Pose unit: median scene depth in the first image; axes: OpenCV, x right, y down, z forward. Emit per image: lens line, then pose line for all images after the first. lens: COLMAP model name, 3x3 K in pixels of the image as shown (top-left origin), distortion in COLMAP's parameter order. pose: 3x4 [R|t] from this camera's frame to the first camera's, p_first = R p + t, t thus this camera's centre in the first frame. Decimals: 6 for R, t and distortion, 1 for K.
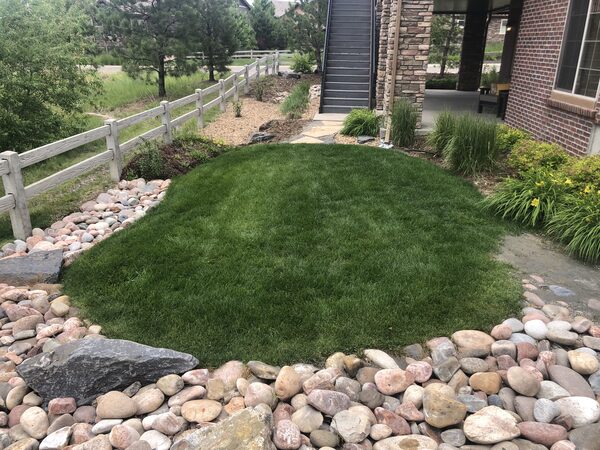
lens RADIAL K [[497.9, 0, 290.8], [0, 497.9, 223.8], [0, 0, 1]] dist [-0.009281, -0.011108]
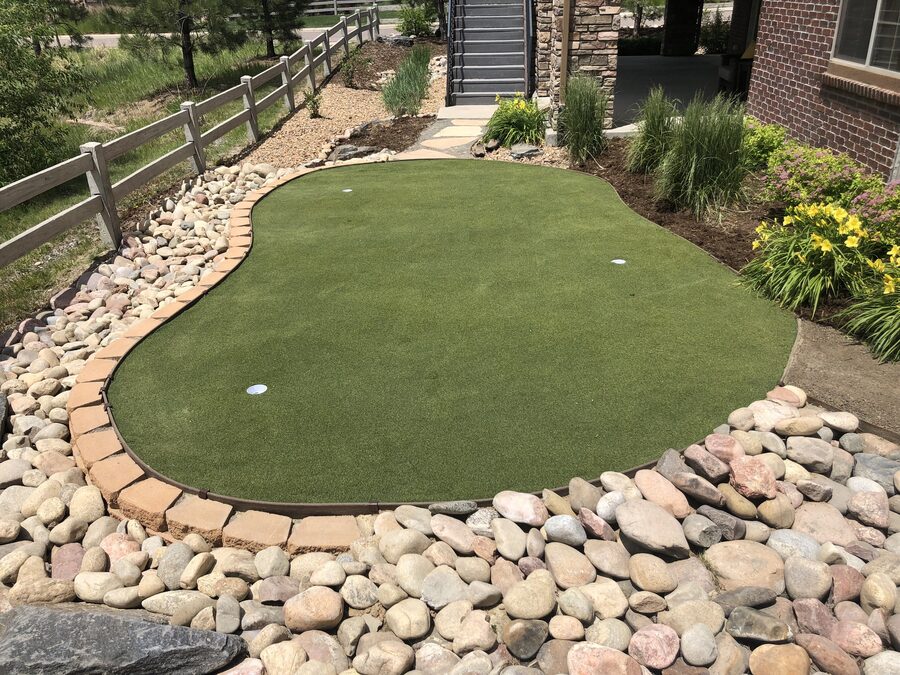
lens RADIAL K [[711.9, 0, 451.6], [0, 711.9, 316.8], [0, 0, 1]] dist [-0.017199, -0.001304]
pose [[0.997268, -0.061178, 0.041409, 0.012144], [0.056913, 0.993624, 0.097330, -0.052279], [-0.047099, -0.094707, 0.994390, 0.106893]]
